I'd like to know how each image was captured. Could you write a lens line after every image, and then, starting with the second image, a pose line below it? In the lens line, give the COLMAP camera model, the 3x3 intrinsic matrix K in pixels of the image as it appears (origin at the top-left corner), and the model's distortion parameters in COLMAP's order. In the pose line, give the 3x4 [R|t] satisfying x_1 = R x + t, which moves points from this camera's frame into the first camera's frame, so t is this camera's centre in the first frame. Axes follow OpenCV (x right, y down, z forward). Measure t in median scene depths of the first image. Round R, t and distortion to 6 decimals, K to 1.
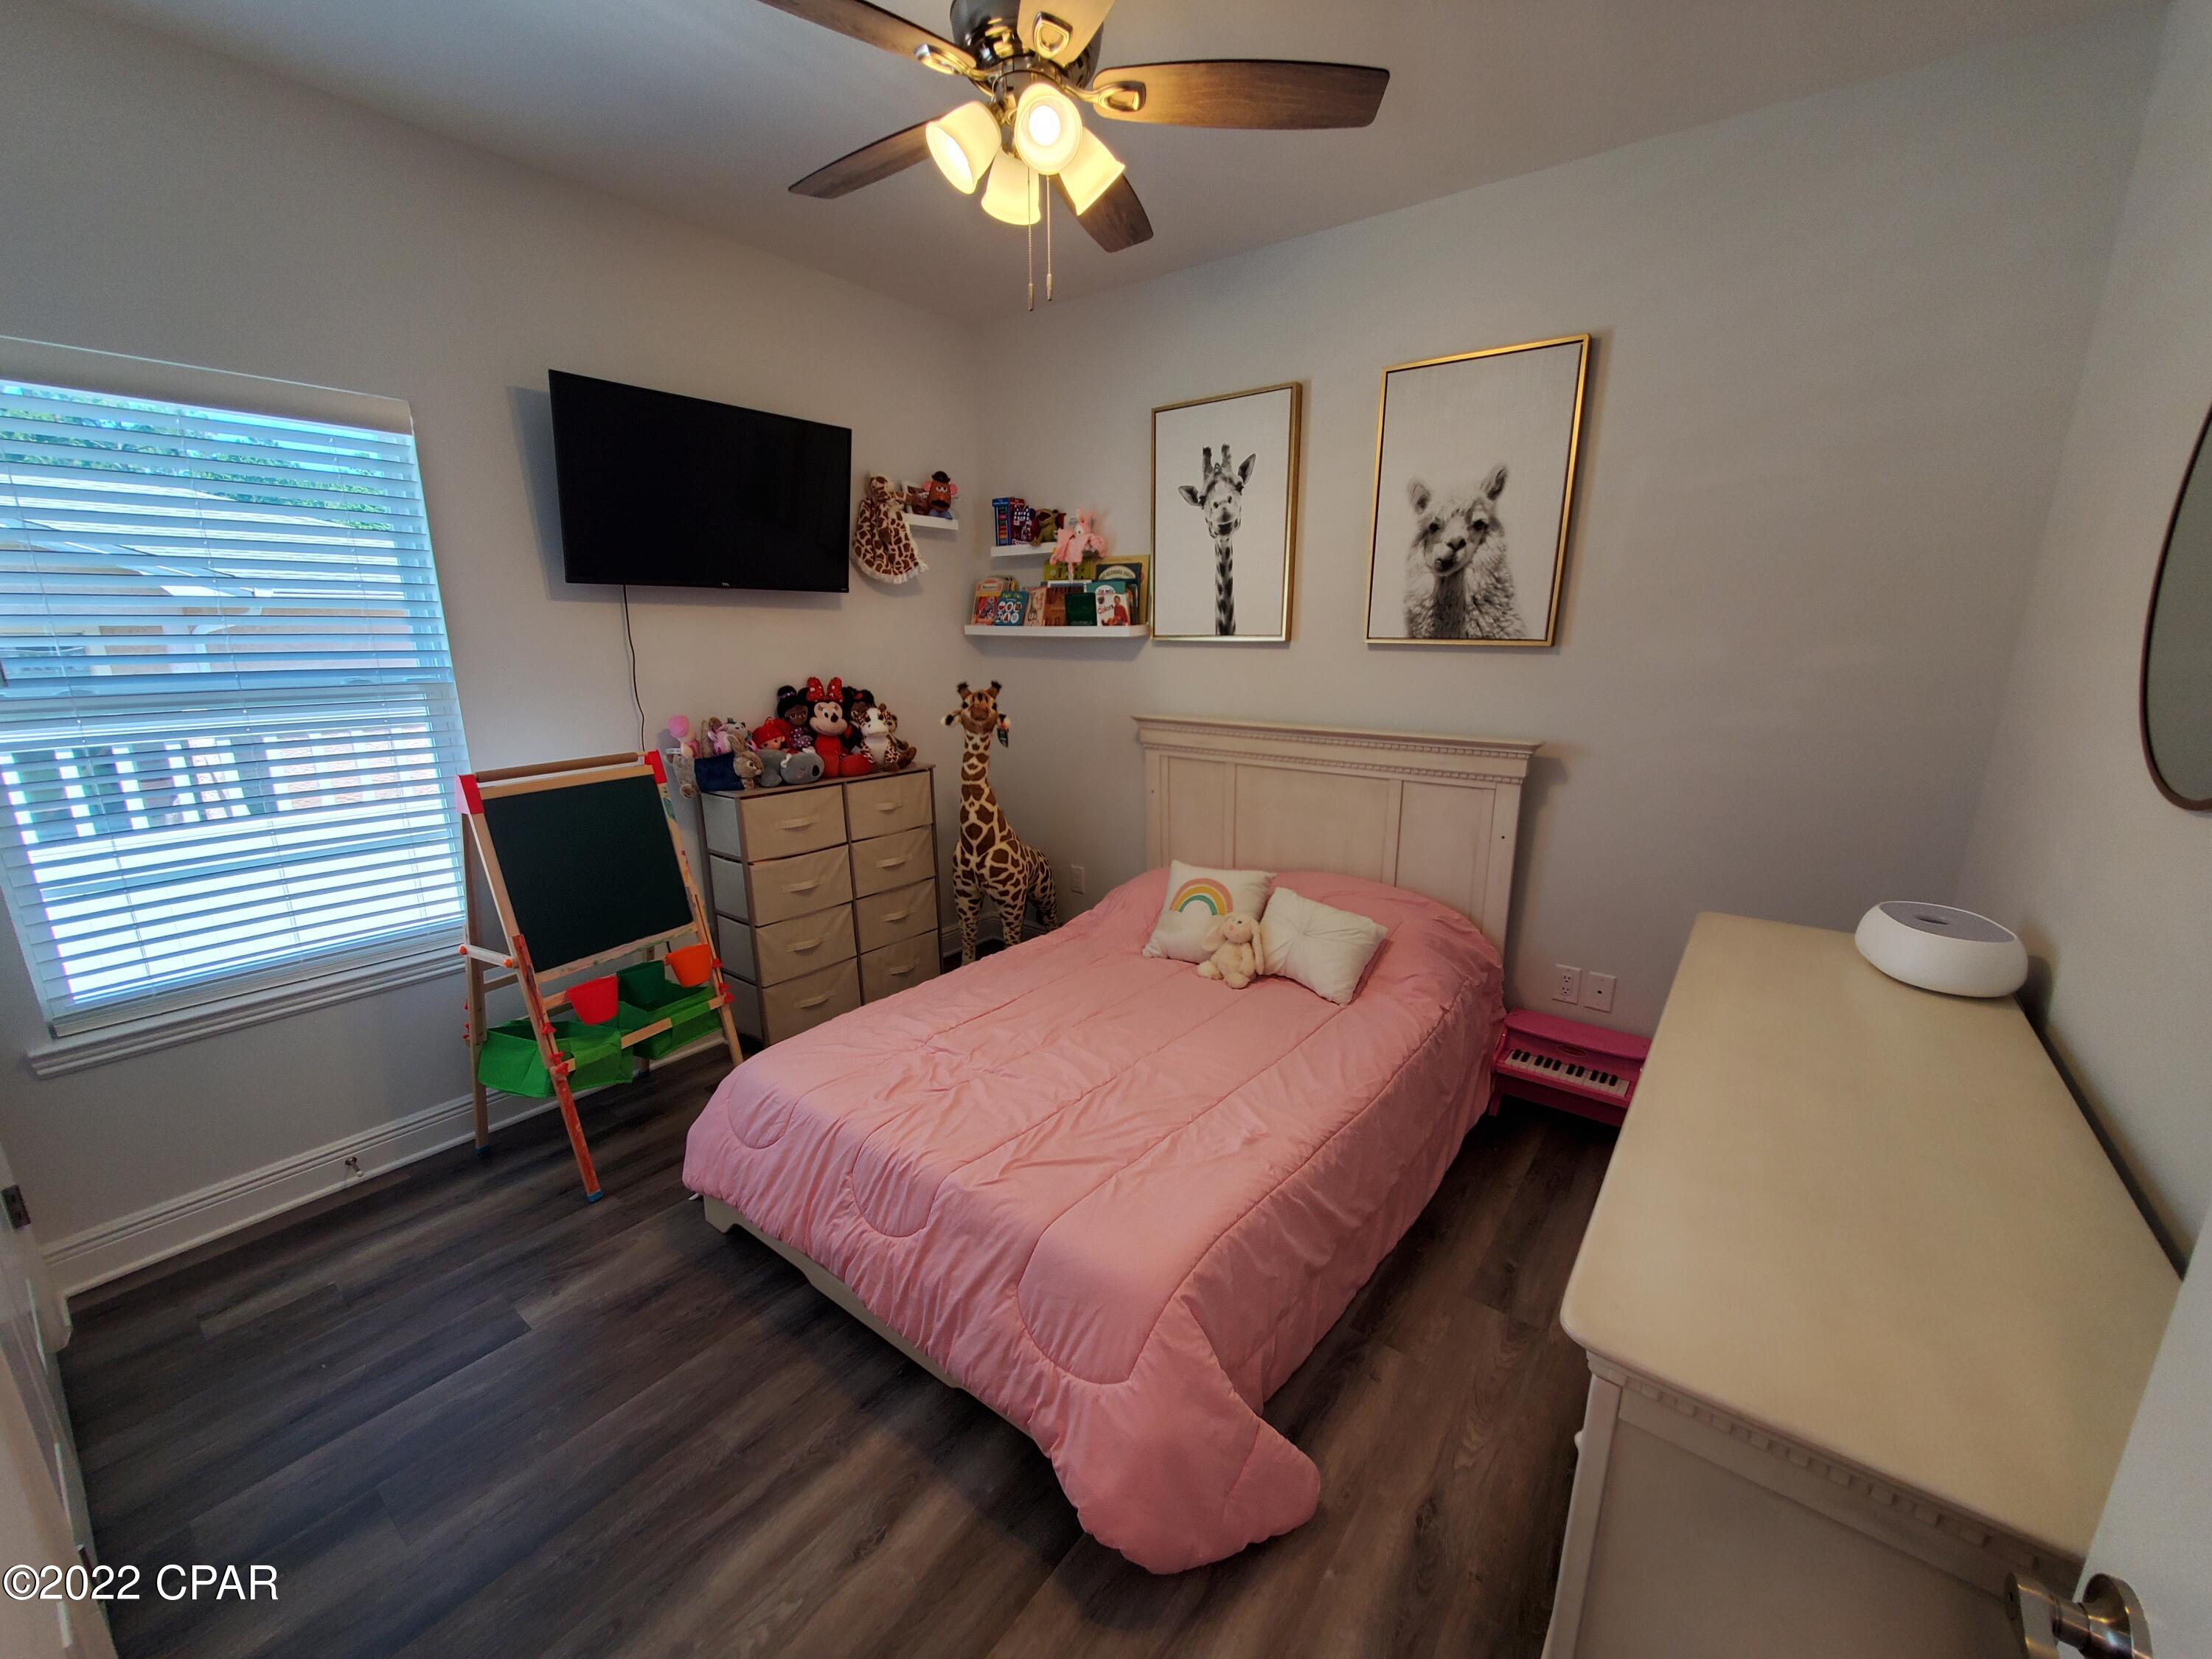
lens RADIAL K [[888.6, 0, 1111.9], [0, 888.6, 852.0], [0, 0, 1]] dist [0.008035, -0.015581]
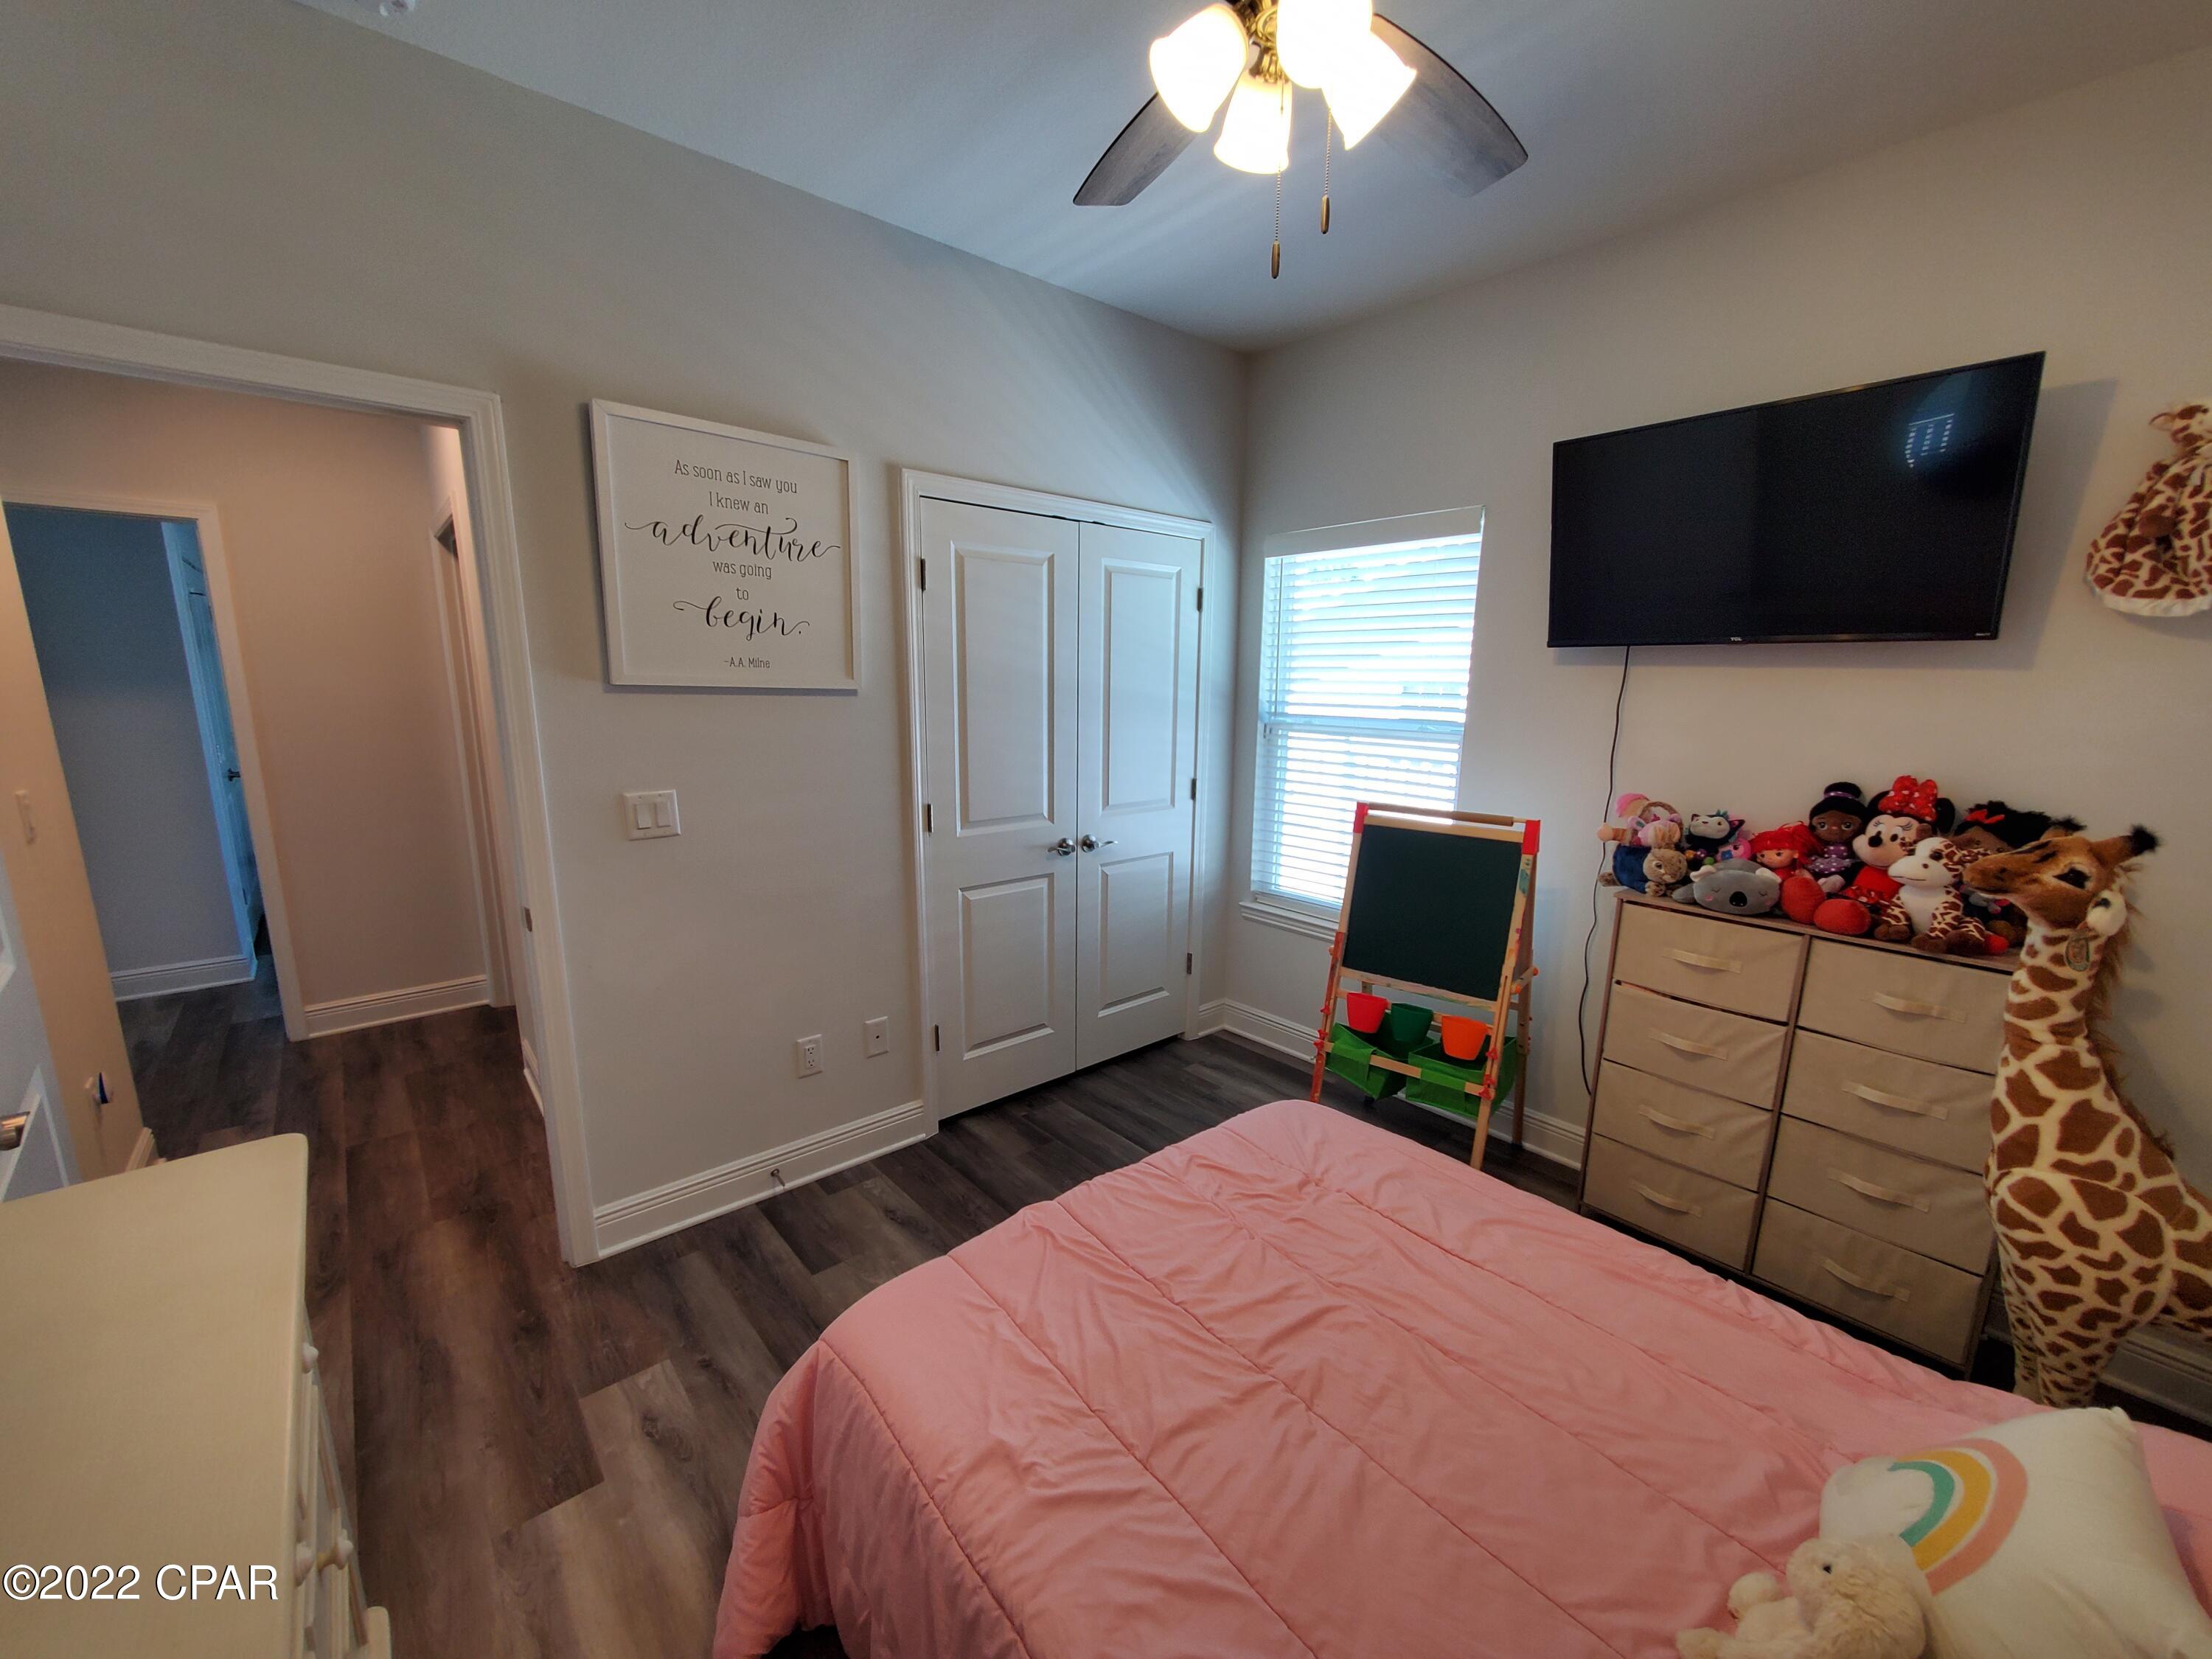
lens RADIAL K [[877.9, 0, 1110.2], [0, 877.9, 838.3], [0, 0, 1]] dist [0.000359, 0.000075]
pose [[-0.205717, 0.177933, -0.962300, 0.395113], [-0.246558, 0.942187, 0.226922, -0.161295], [0.947043, 0.283944, -0.149953, 0.589513]]
